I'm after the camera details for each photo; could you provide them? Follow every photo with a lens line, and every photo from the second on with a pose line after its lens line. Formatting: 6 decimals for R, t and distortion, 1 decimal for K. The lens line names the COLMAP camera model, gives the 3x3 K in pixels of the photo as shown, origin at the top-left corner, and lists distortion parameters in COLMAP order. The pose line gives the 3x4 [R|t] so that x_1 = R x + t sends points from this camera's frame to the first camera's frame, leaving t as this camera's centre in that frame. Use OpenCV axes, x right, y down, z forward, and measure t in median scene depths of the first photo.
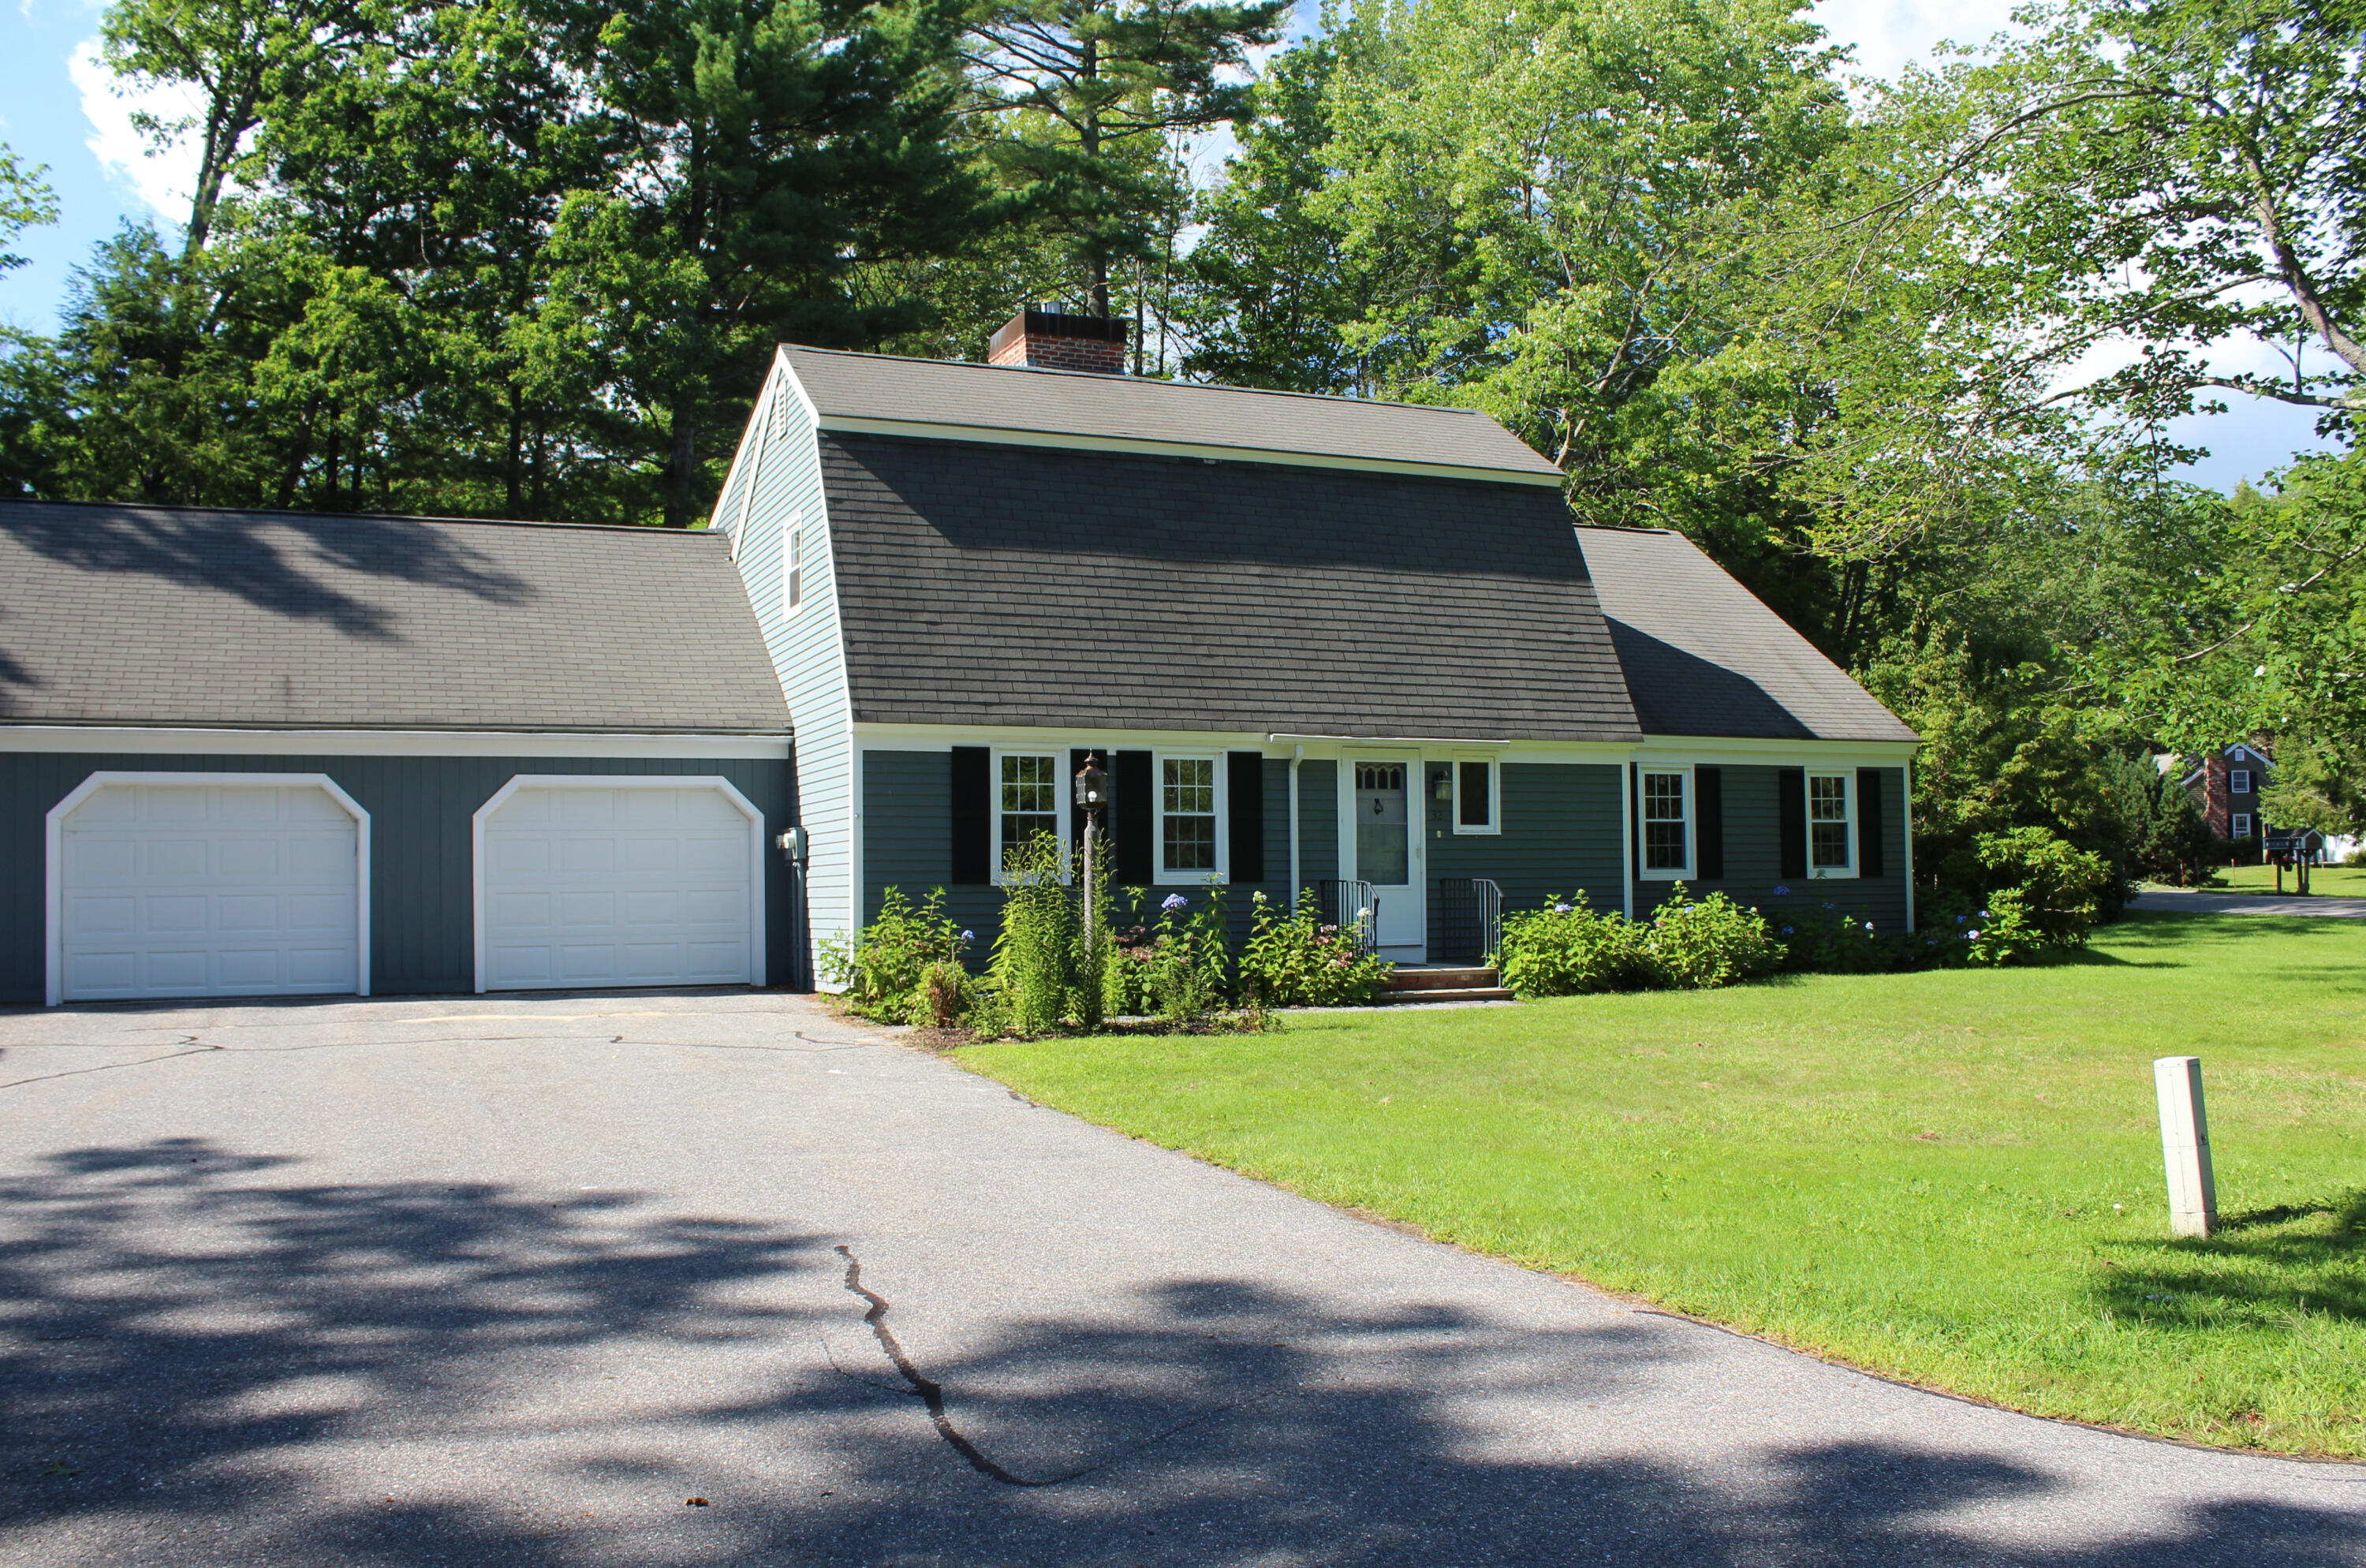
lens RADIAL K [[1220.2, 0, 1183.2], [0, 1220.2, 893.8], [0, 0, 1]] dist [-0.065619, 0.000273]
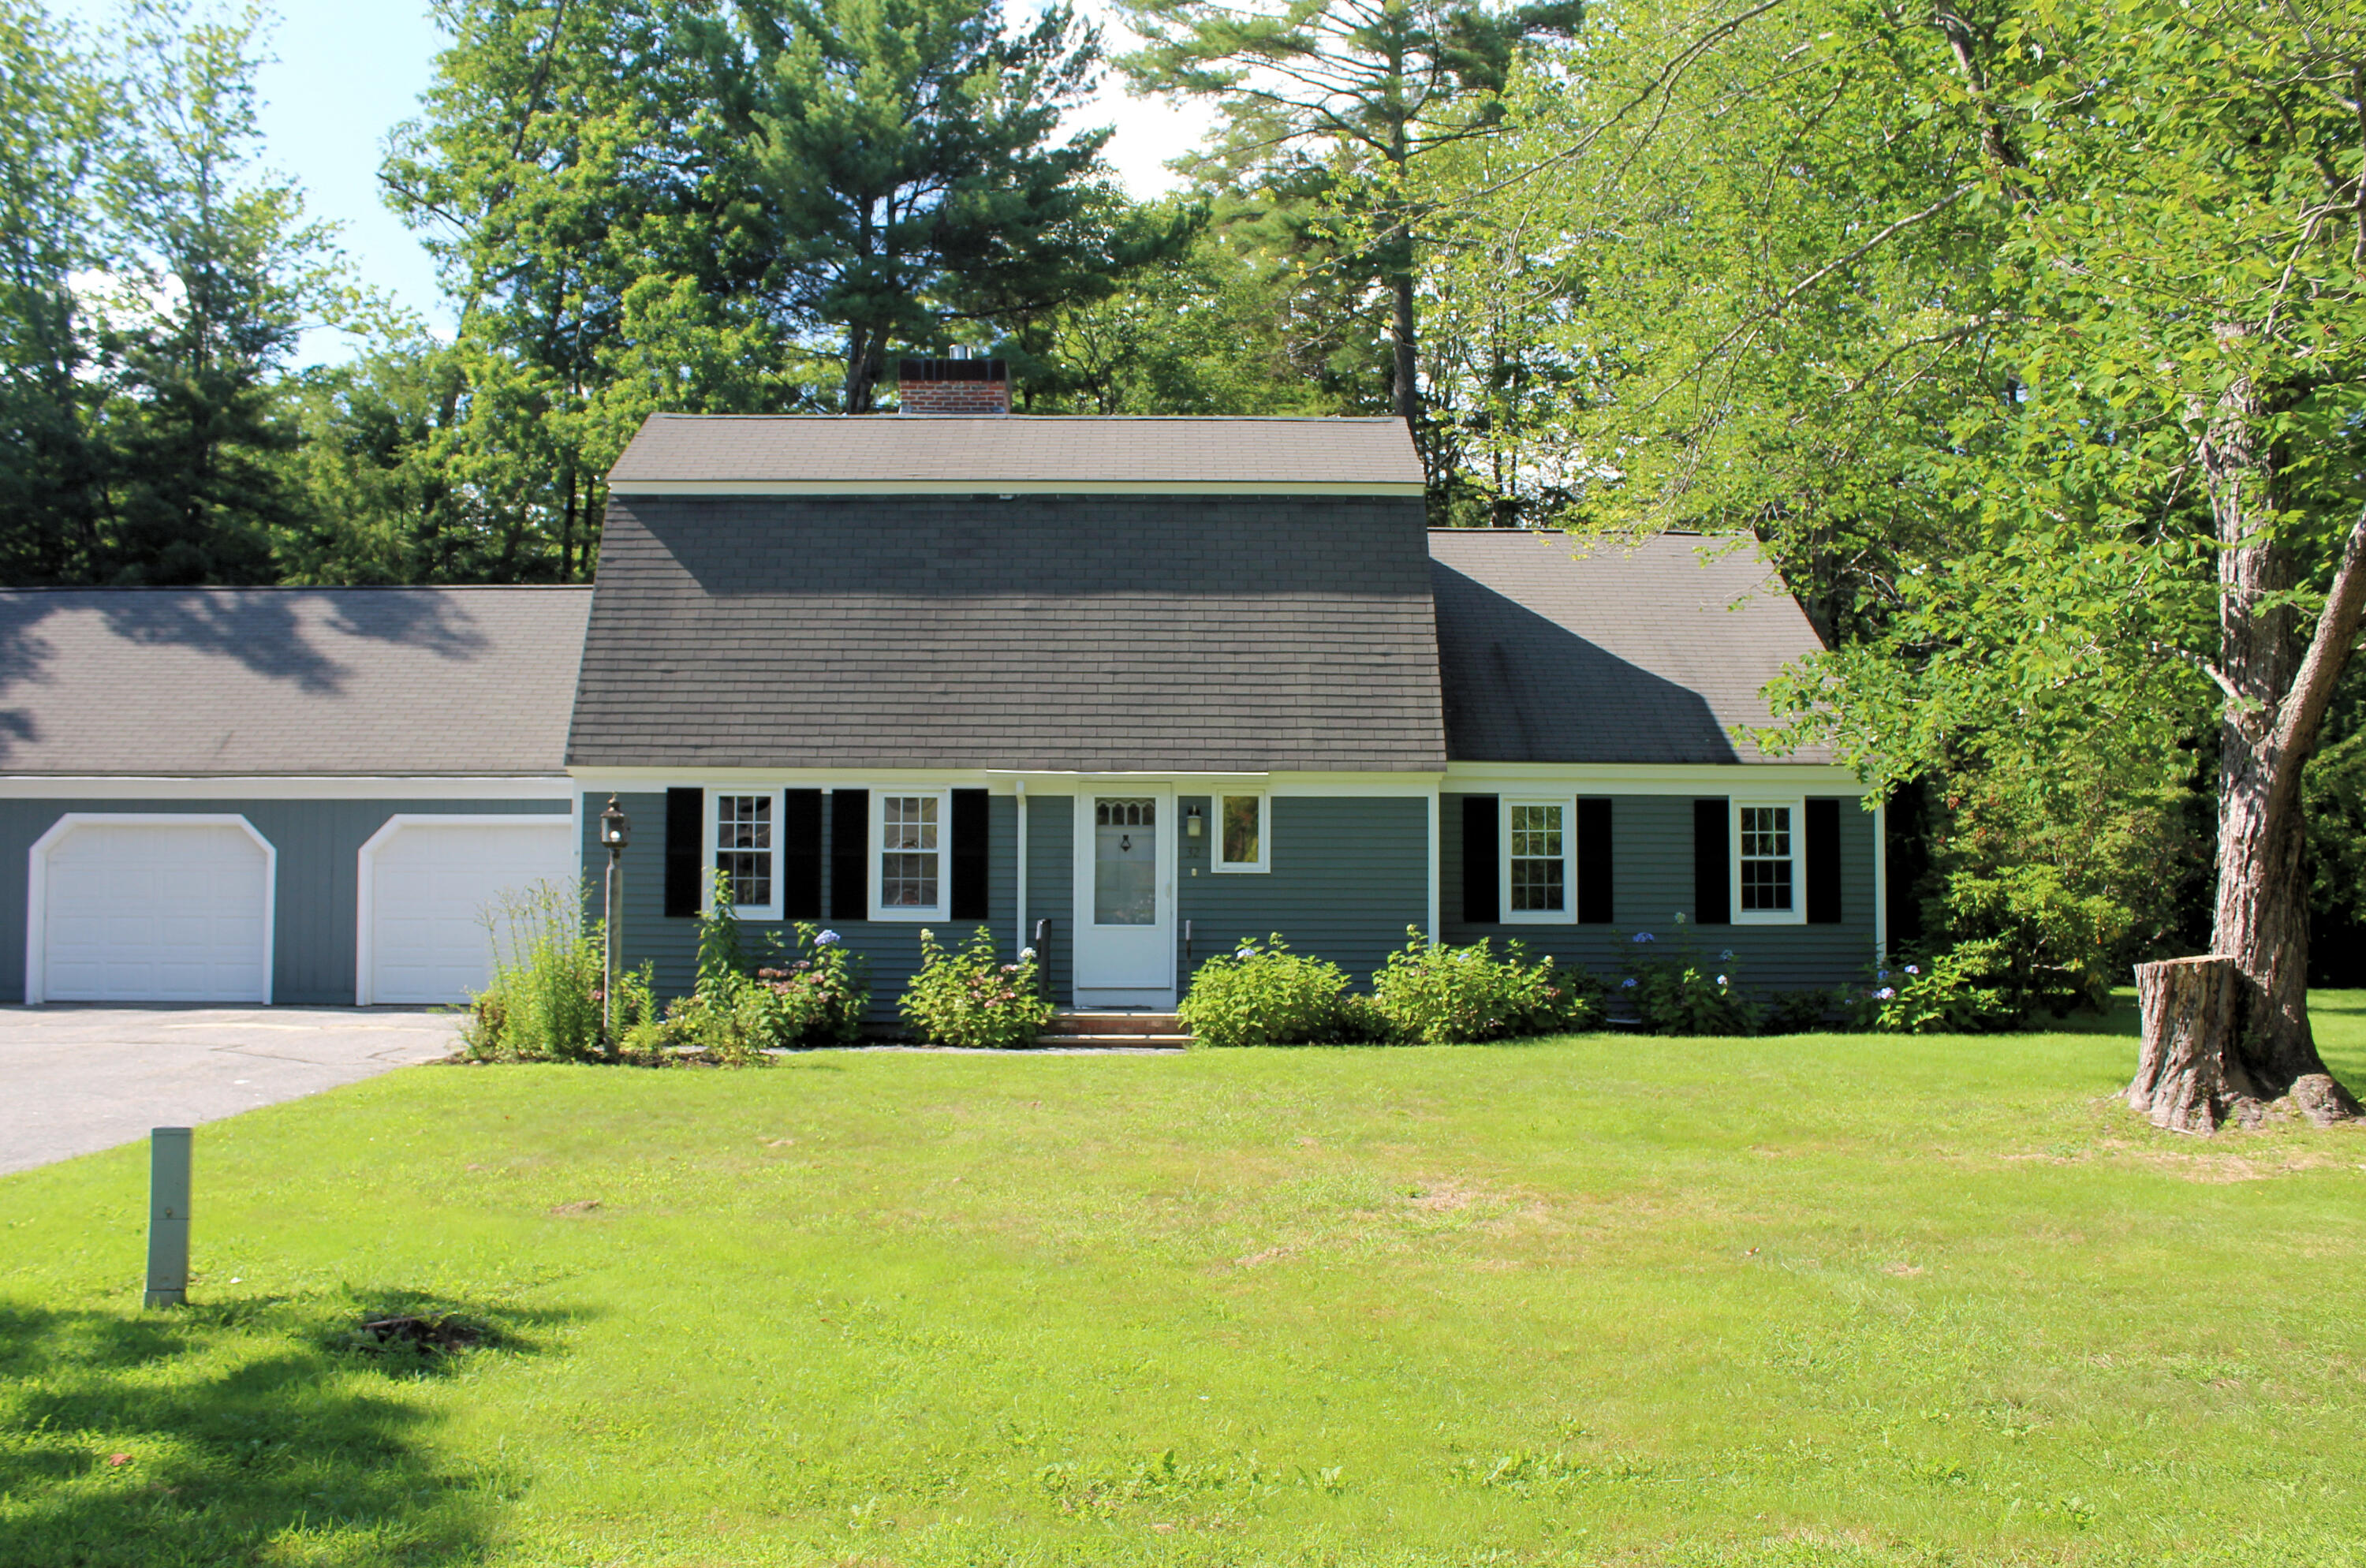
lens RADIAL K [[1225.2, 0, 1182.5], [0, 1225.2, 917.2], [0, 0, 1]] dist [-0.058724, -0.000101]
pose [[0.974281, 0.014764, -0.224852, 0.427549], [-0.016103, 0.999862, -0.004126, -0.009580], [0.224760, 0.007640, 0.974384, 0.064262]]
